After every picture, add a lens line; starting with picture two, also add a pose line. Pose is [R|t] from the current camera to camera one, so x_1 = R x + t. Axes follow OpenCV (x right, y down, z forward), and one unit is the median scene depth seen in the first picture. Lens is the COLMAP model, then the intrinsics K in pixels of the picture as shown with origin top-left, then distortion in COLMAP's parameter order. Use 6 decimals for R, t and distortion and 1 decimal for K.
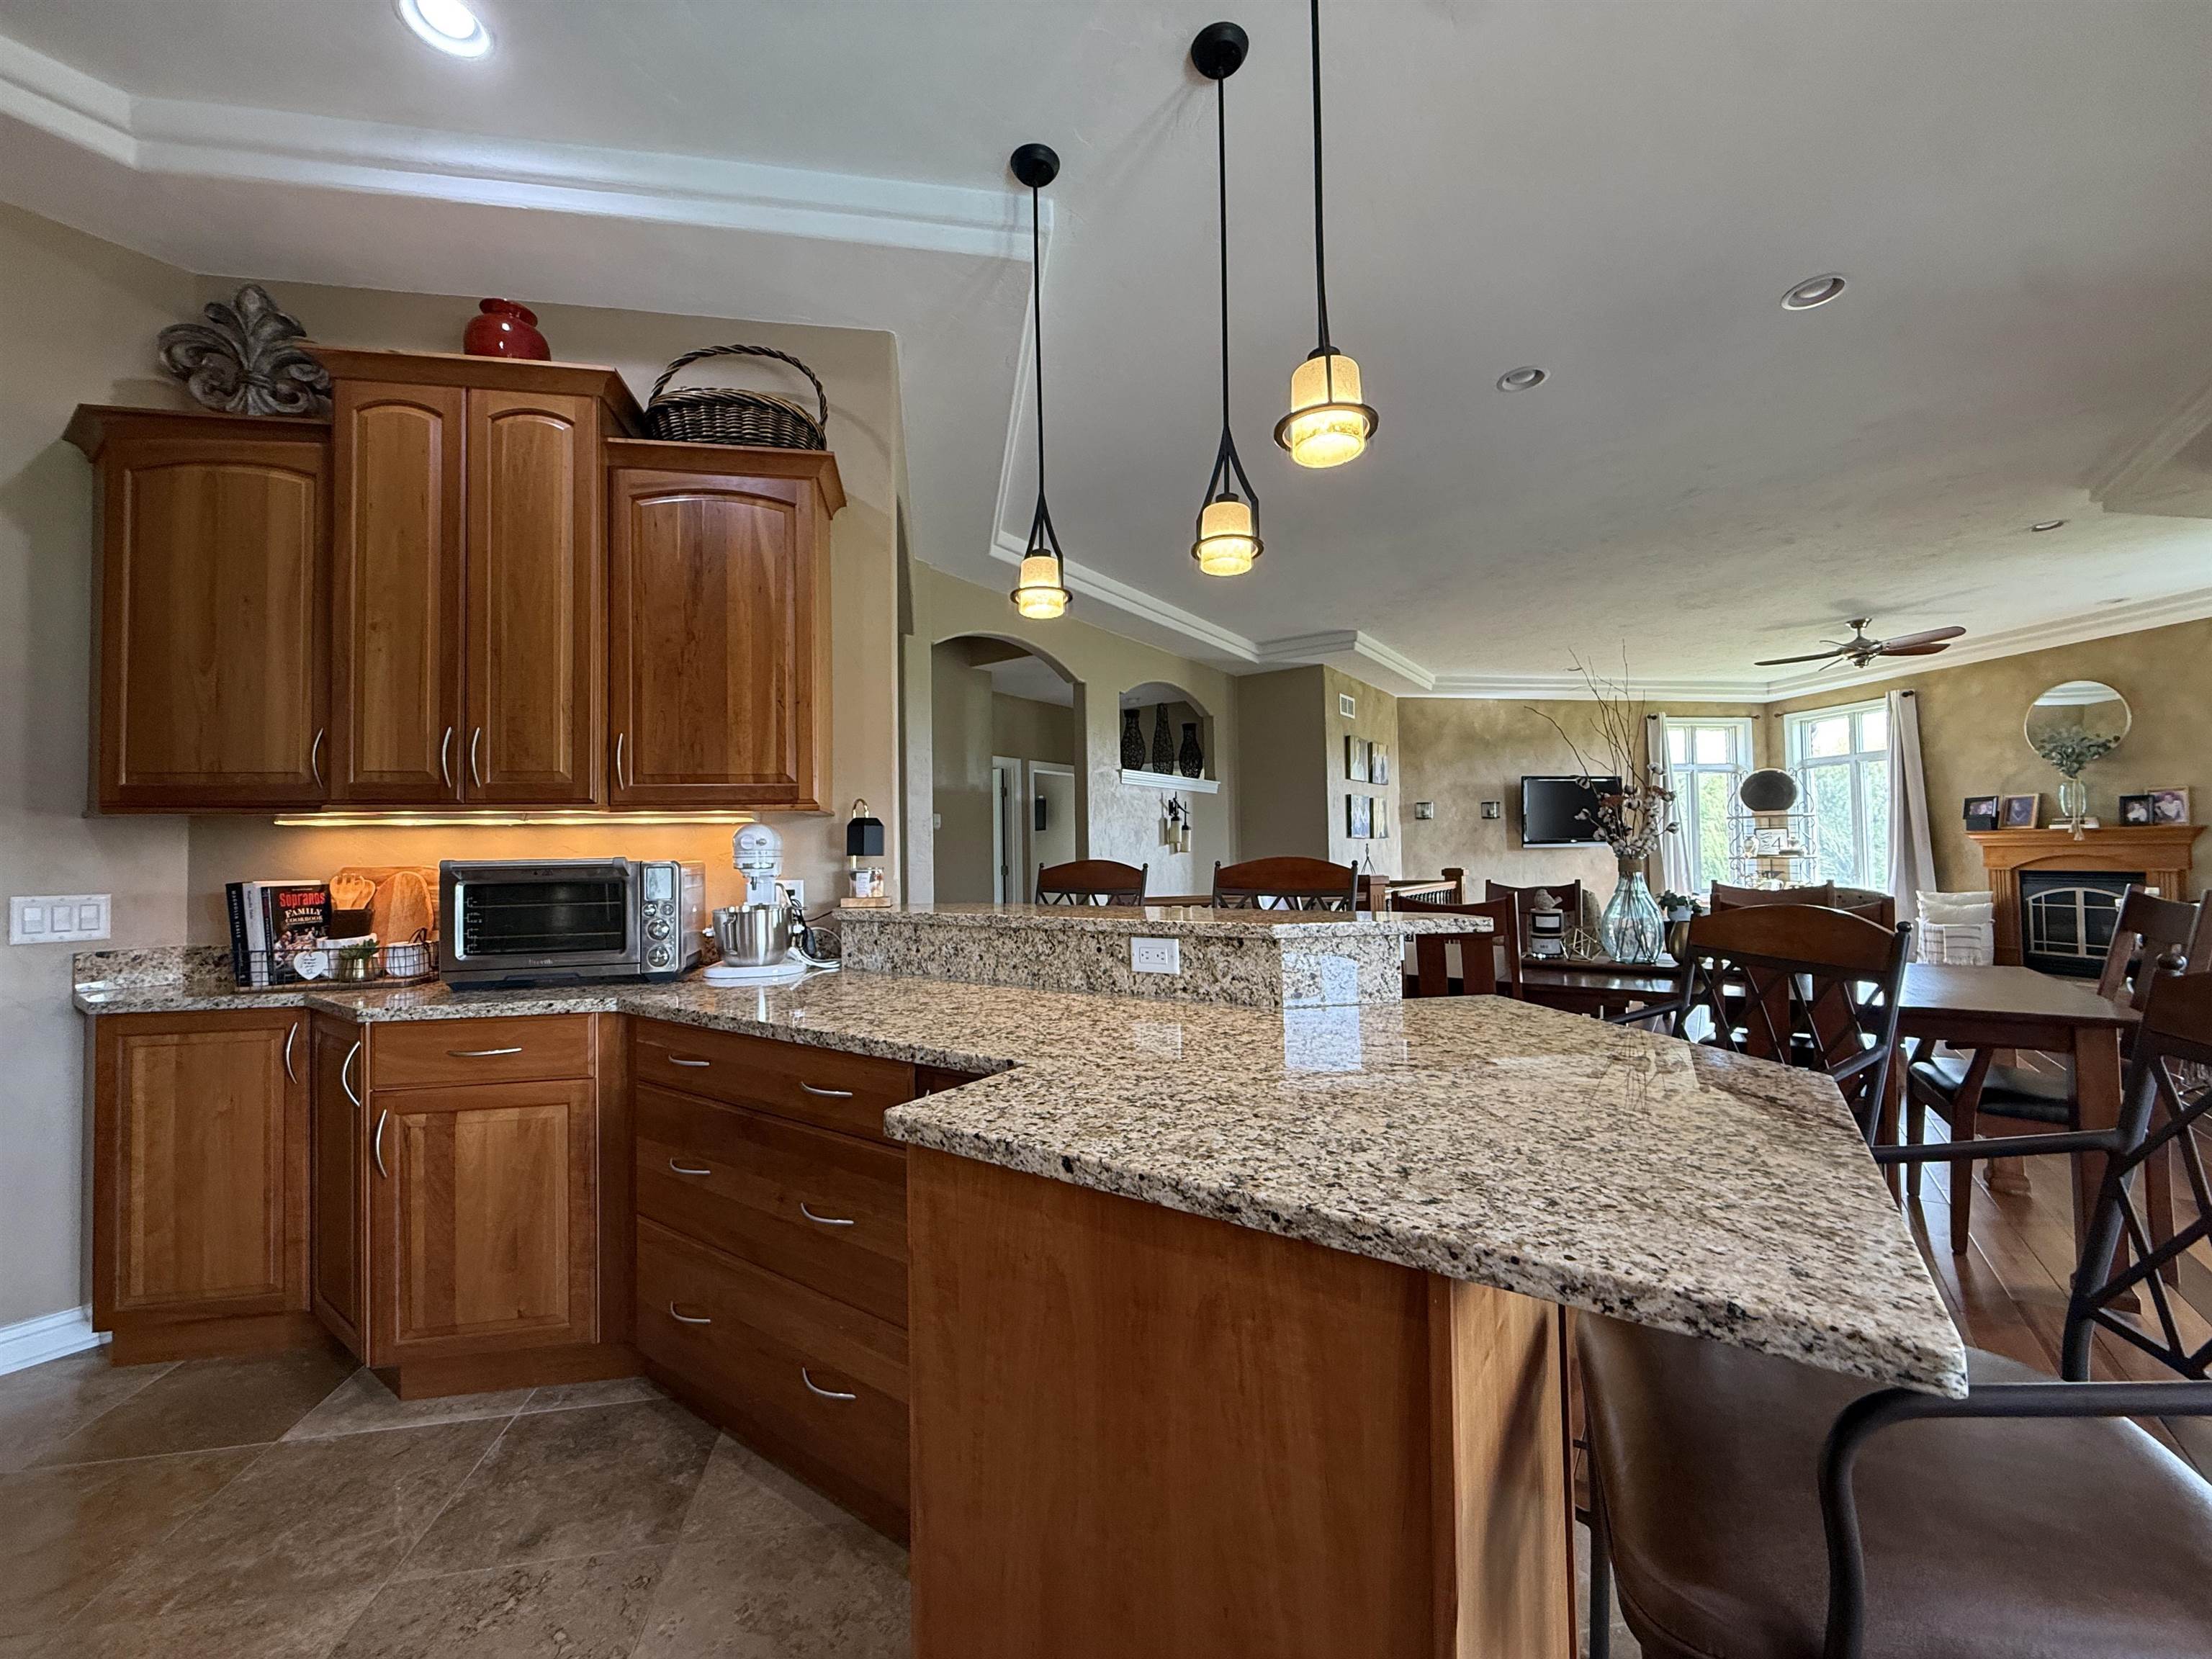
lens RADIAL K [[877.4, 0, 1100.3], [0, 877.4, 835.0], [0, 0, 1]] dist [-0.001052, 0.000517]
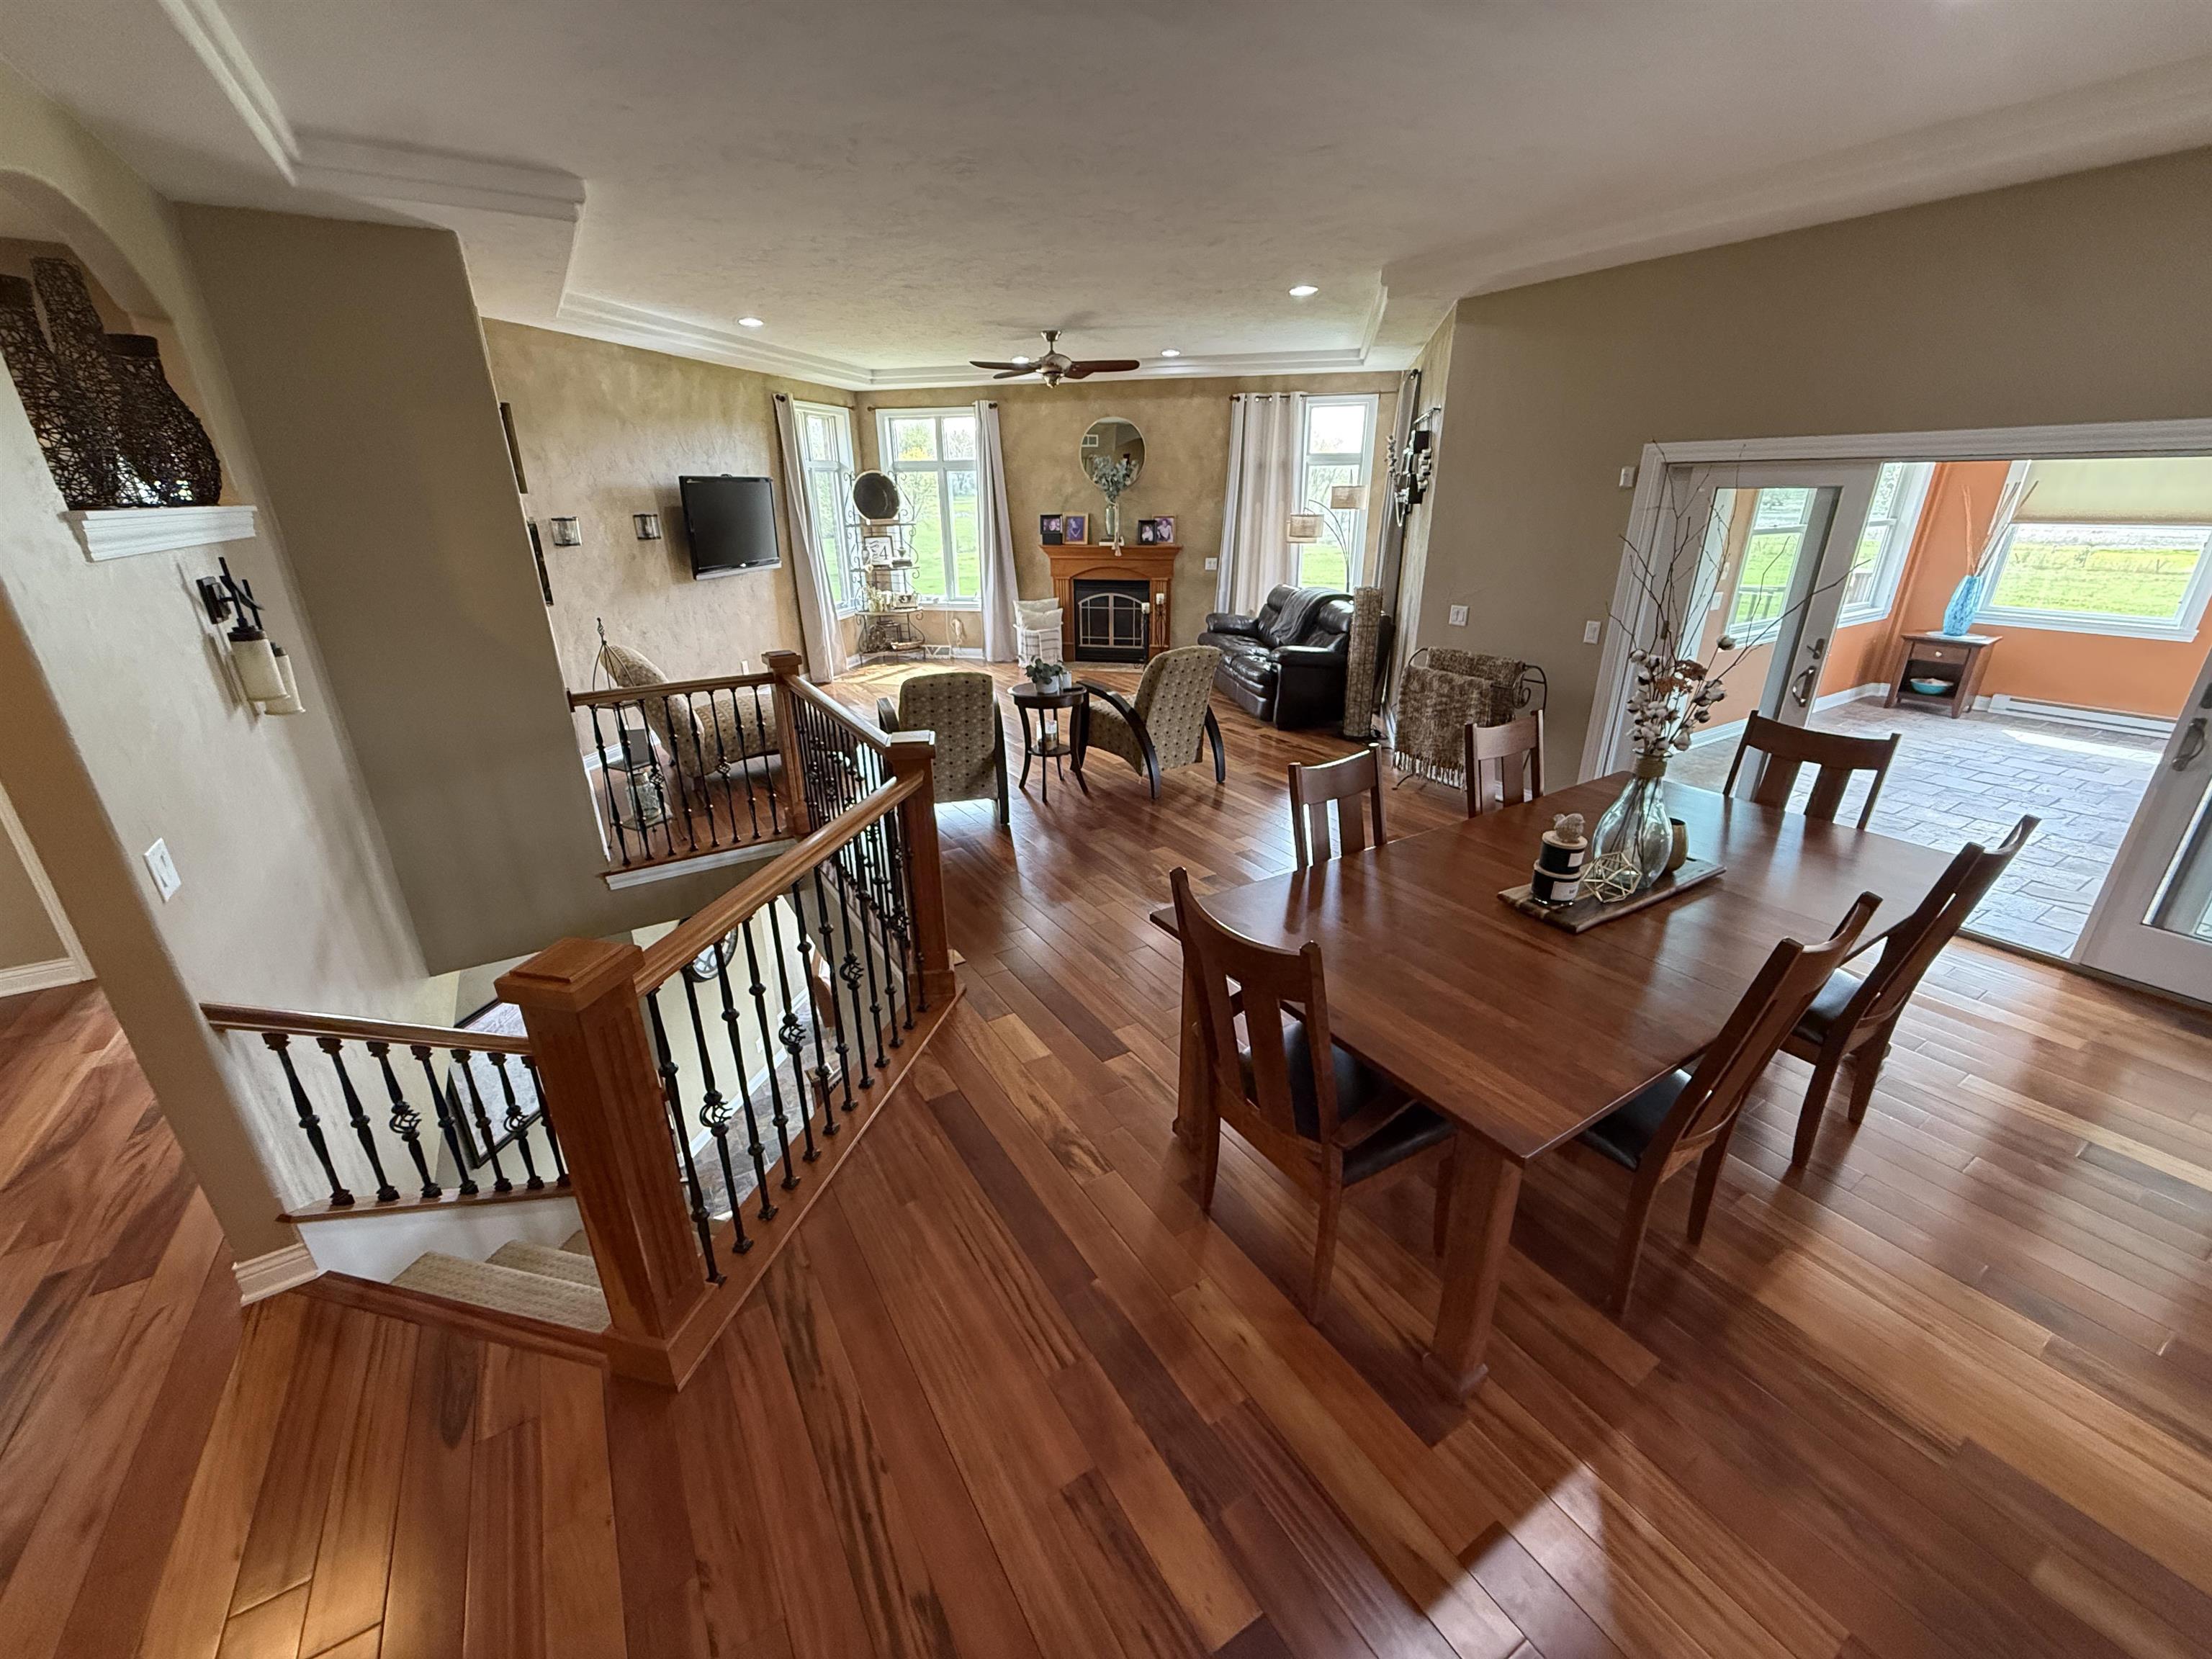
lens RADIAL K [[877.4, 0, 1099.2], [0, 877.4, 832.0], [0, 0, 1]] dist [-0.001052, 0.000517]
pose [[0.396371, -0.323712, 0.859128, -0.101684], [-0.018254, 0.932813, 0.359897, -0.069746], [-0.917909, -0.158335, 0.363831, 0.450982]]
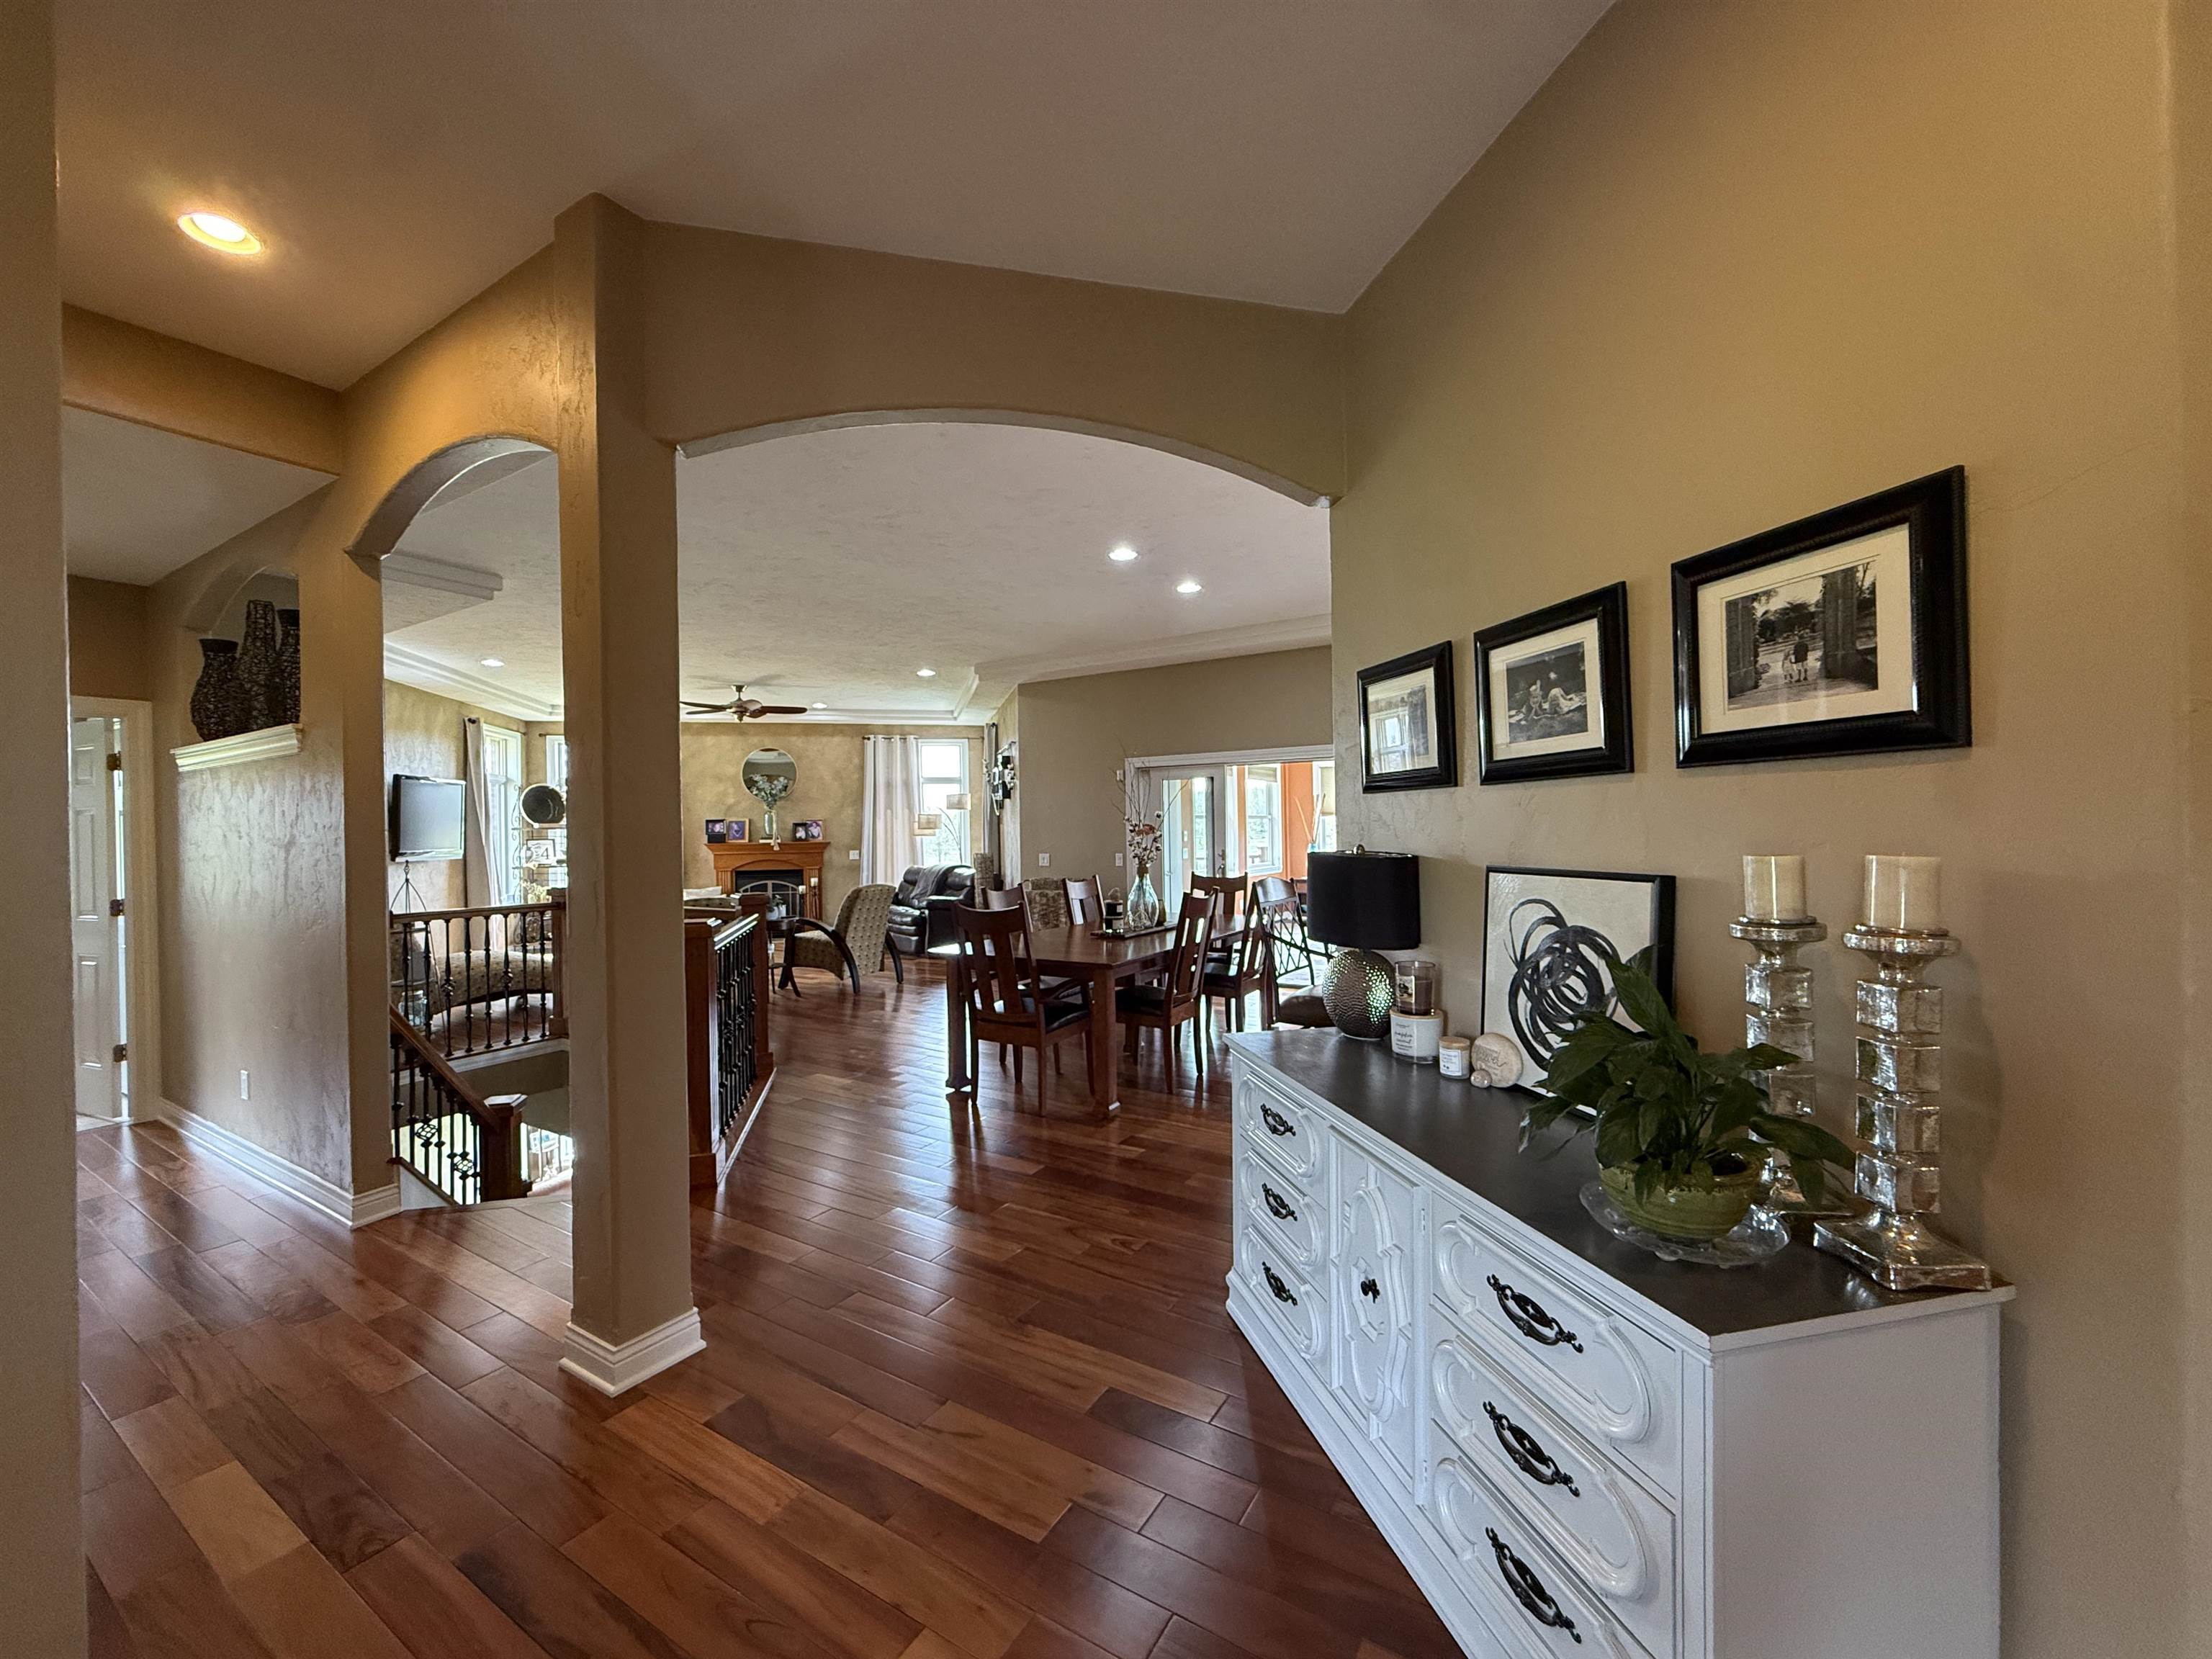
lens RADIAL K [[877.4, 0, 1101.1], [0, 877.4, 831.4], [0, 0, 1]] dist [-0.001052, 0.000517]
pose [[-0.054693, 0.015892, 0.998377, -0.425105], [-0.005971, 0.999850, -0.016243, -0.004954], [-0.998485, -0.006849, -0.054590, 0.458711]]
